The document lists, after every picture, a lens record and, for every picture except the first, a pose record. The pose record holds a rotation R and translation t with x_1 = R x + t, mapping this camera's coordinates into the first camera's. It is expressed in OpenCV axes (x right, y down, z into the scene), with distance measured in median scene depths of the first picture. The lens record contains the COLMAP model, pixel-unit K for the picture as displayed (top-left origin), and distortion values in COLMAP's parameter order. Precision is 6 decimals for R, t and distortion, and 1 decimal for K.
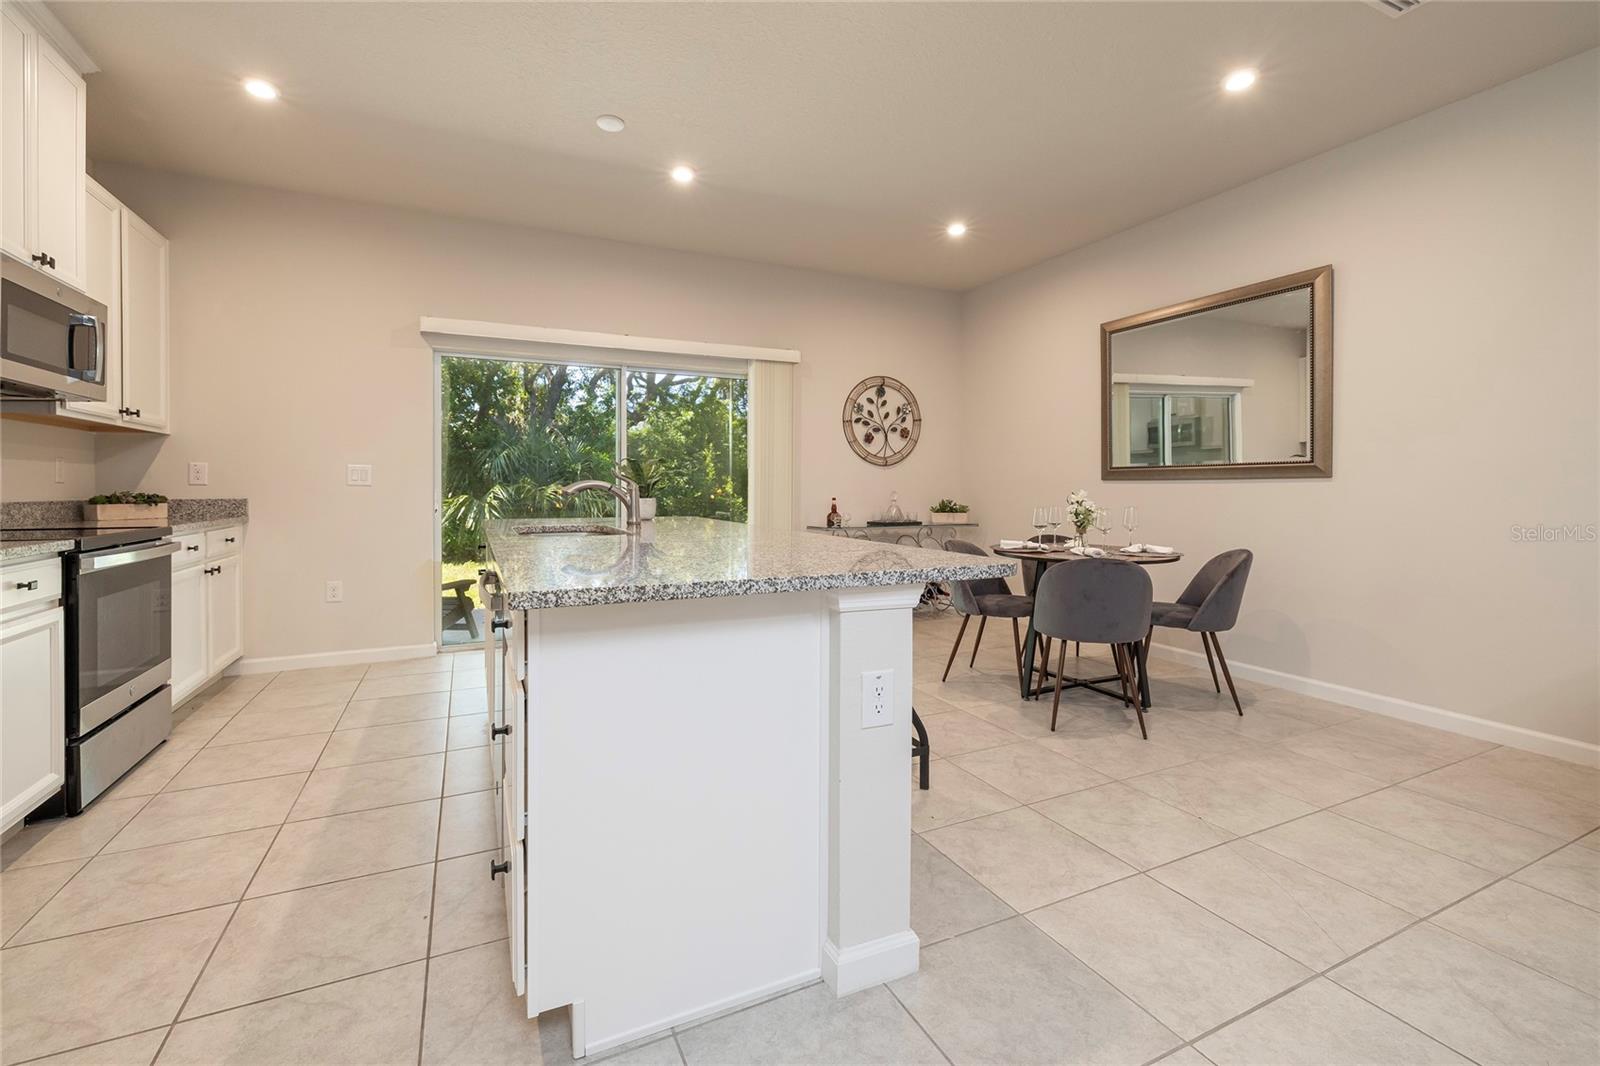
lens RADIAL K [[681.3, 0, 788.6], [0, 681.3, 495.8], [0, 0, 1]] dist [0.001575, 0.000160]
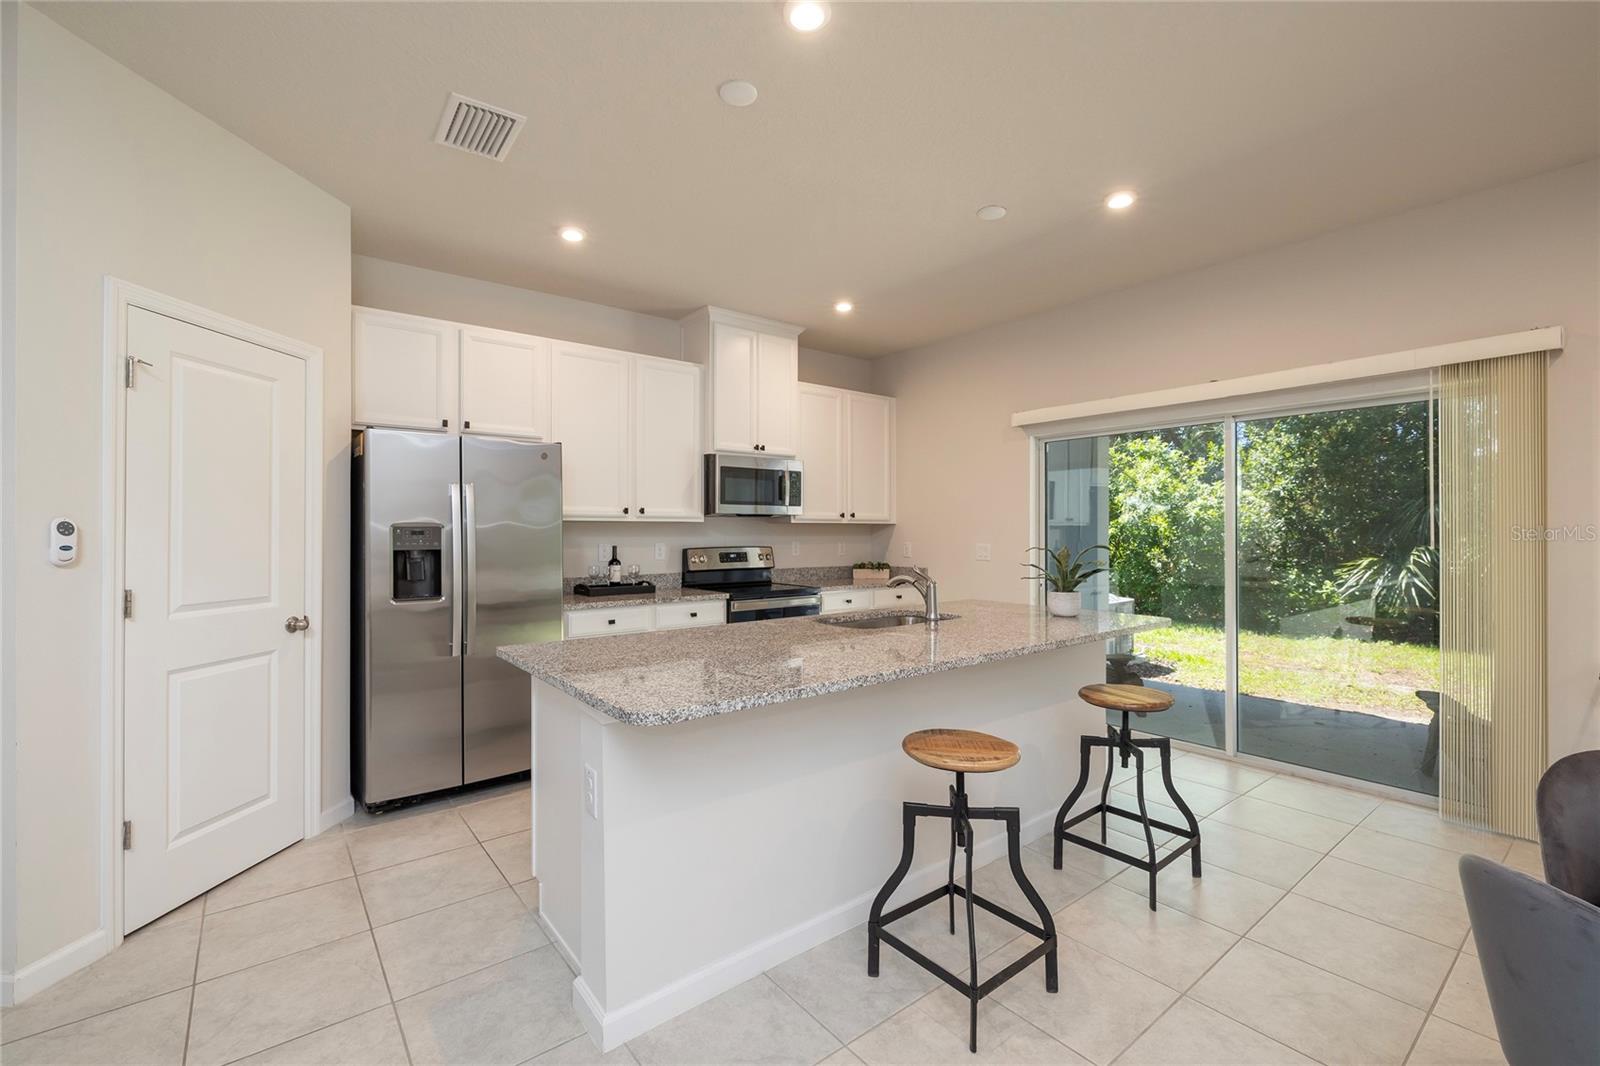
lens RADIAL K [[681.5, 0, 781.0], [0, 681.5, 529.2], [0, 0, 1]] dist [-0.001313, -0.000163]
pose [[0.208753, -0.006227, -0.977948, 0.380043], [-0.008969, 0.999925, -0.008281, -0.044171], [0.977927, 0.010500, 0.208682, 0.297951]]
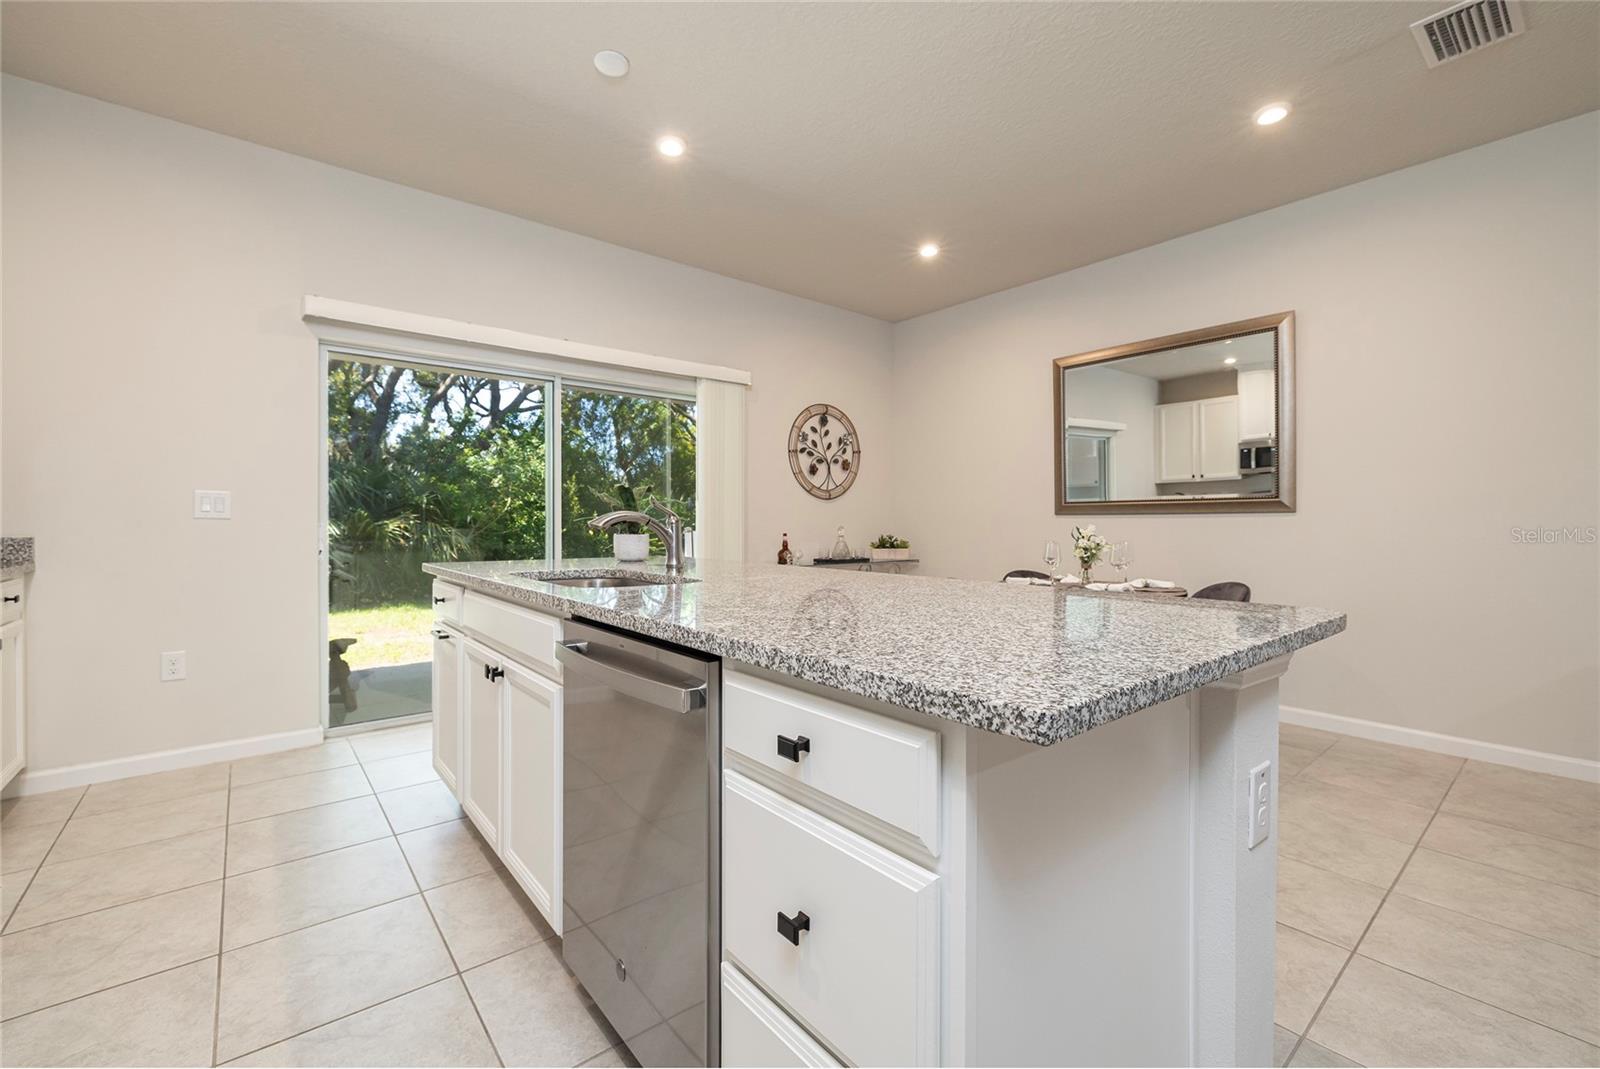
lens RADIAL K [[669.1, 0, 755.0], [0, 669.1, 524.3], [0, 0, 1]] dist [0.000728, -0.000102]
pose [[0.973173, -0.000488, 0.230075, -0.174147], [0.003238, 0.999928, -0.011575, 0.000998], [-0.230053, 0.012009, 0.973104, 0.127552]]
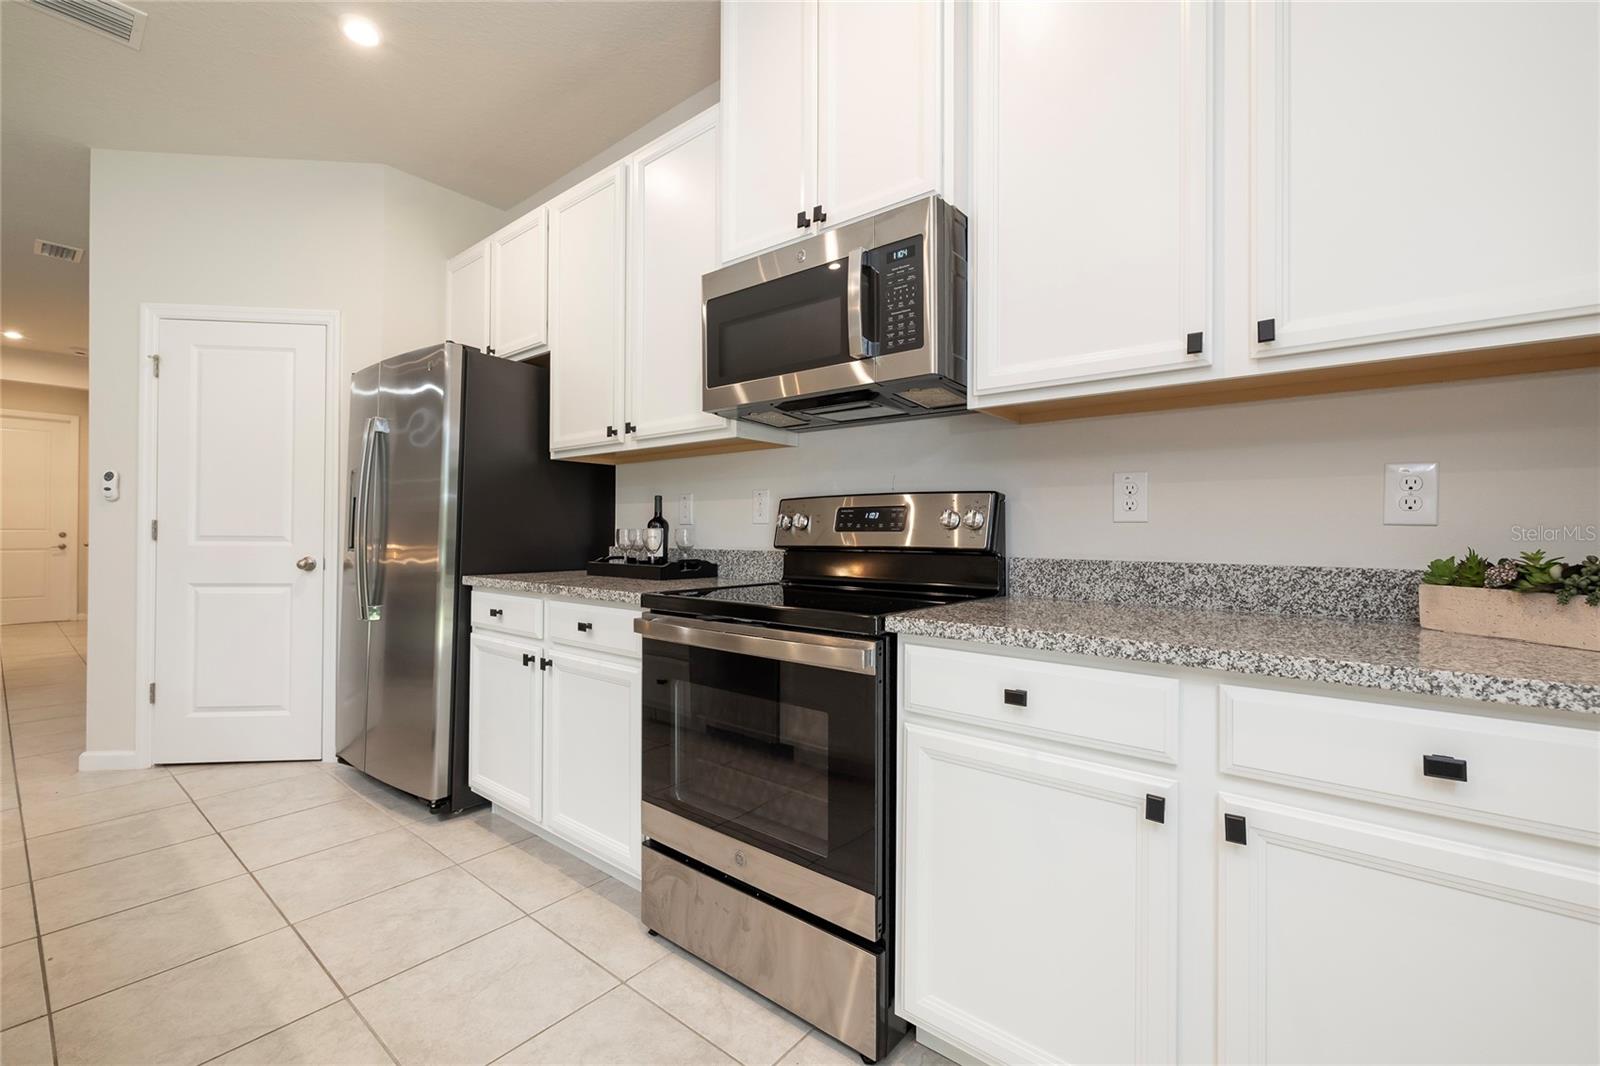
lens RADIAL K [[674.1, 0, 791.3], [0, 674.1, 528.2], [0, 0, 1]] dist [-0.001446, -0.000116]
pose [[-0.907361, -0.008629, -0.420263, -0.351763], [-0.011340, 0.999928, 0.003953, -0.009086], [0.420198, 0.008352, -0.907394, 0.748664]]
